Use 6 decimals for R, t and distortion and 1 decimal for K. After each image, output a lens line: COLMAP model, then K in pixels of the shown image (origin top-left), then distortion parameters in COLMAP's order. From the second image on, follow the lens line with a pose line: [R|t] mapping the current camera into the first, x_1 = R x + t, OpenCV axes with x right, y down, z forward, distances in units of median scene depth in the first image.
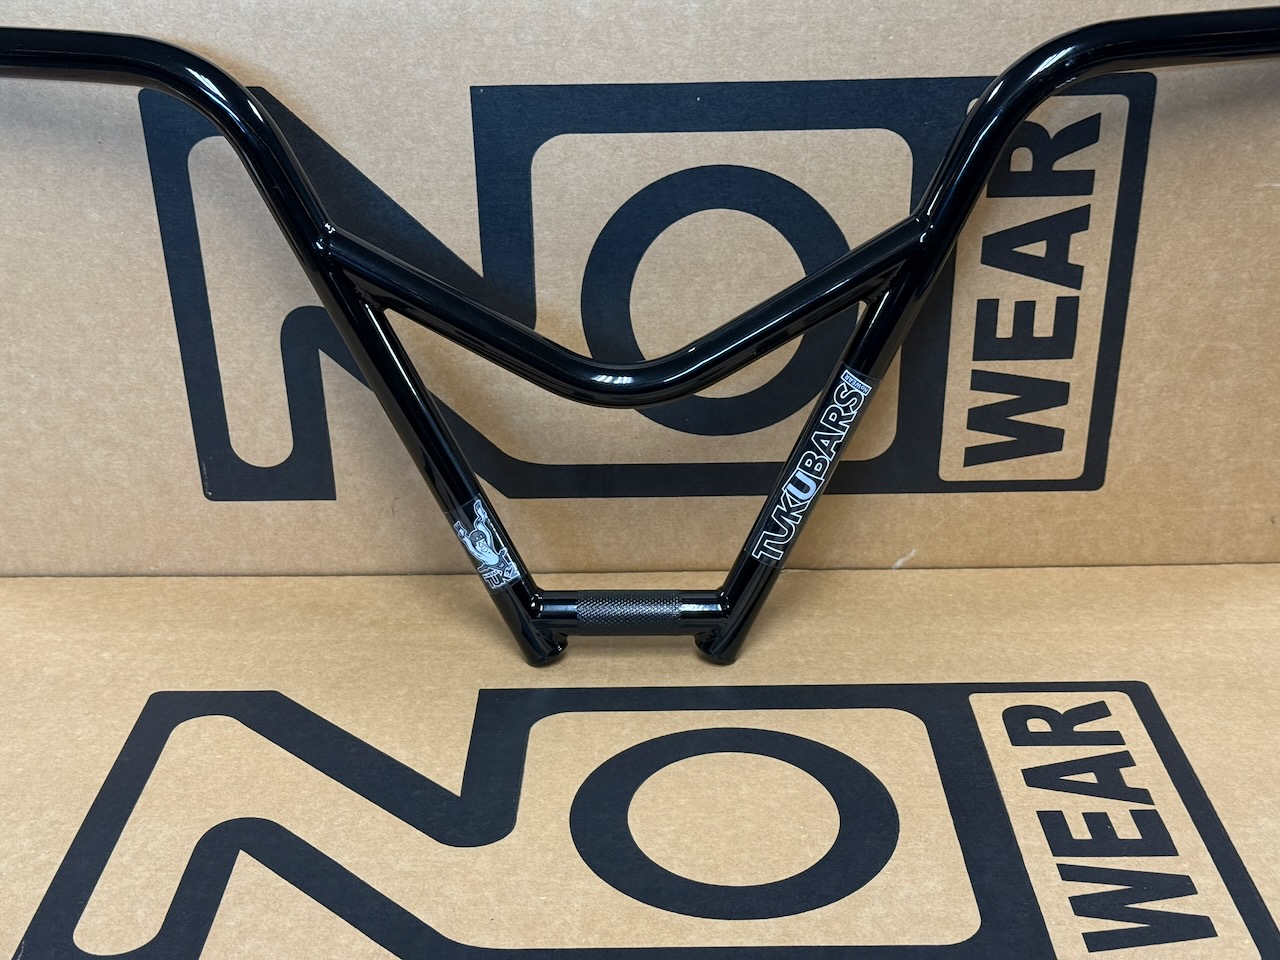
lens RADIAL K [[1620.3, 0, 635.4], [0, 1620.3, 476.1], [0, 0, 1]] dist [0.147634, -0.236391]
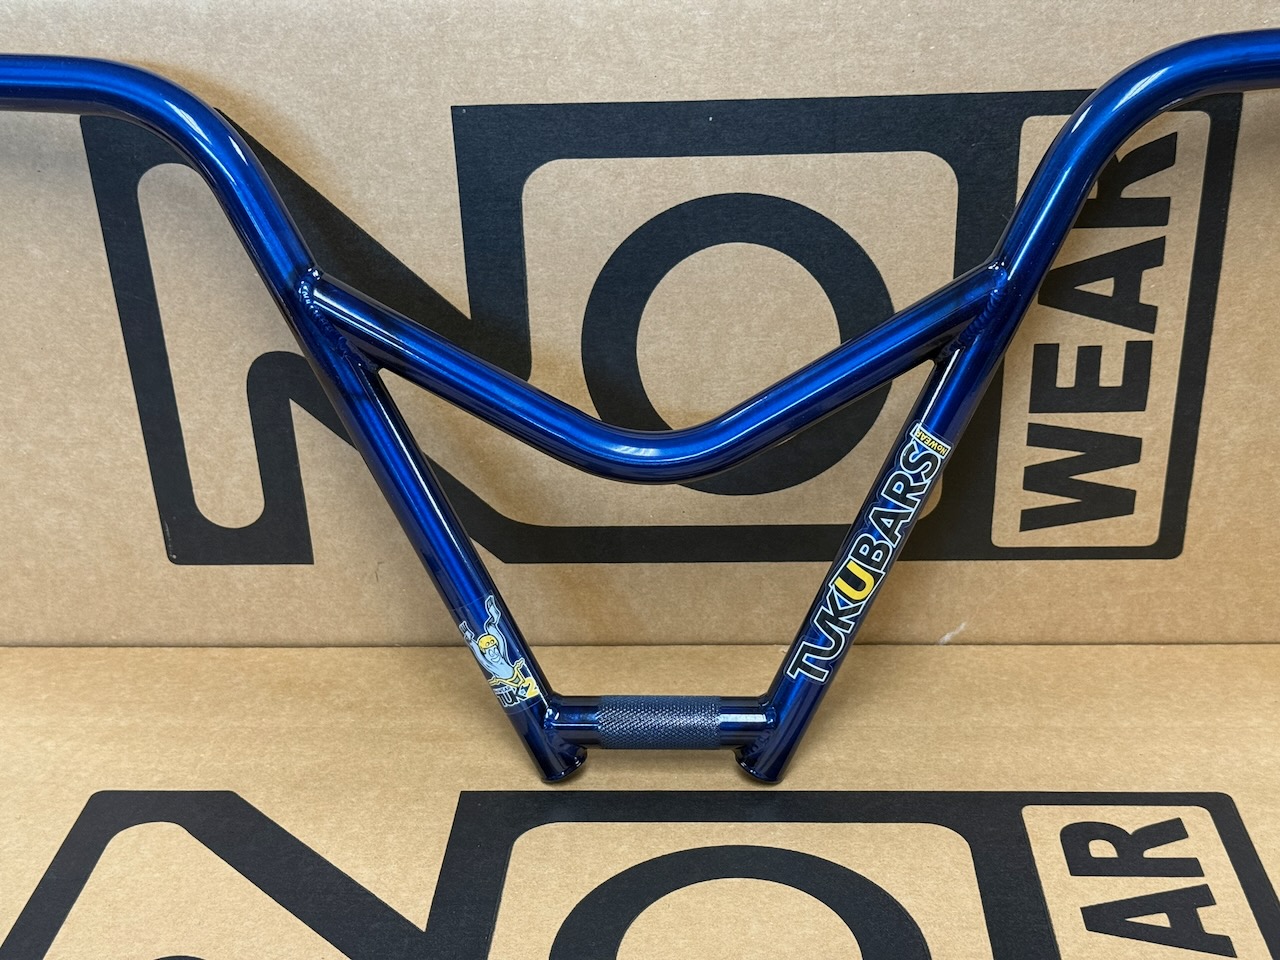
lens RADIAL K [[1672.6, 0, 637.2], [0, 1672.6, 481.1], [0, 0, 1]] dist [0.159862, -0.305111]
pose [[0.999248, 0.001488, -0.038740, 0.032693], [-0.001354, 0.999993, 0.003473, -0.037986], [0.038745, -0.003418, 0.999243, 0.091334]]
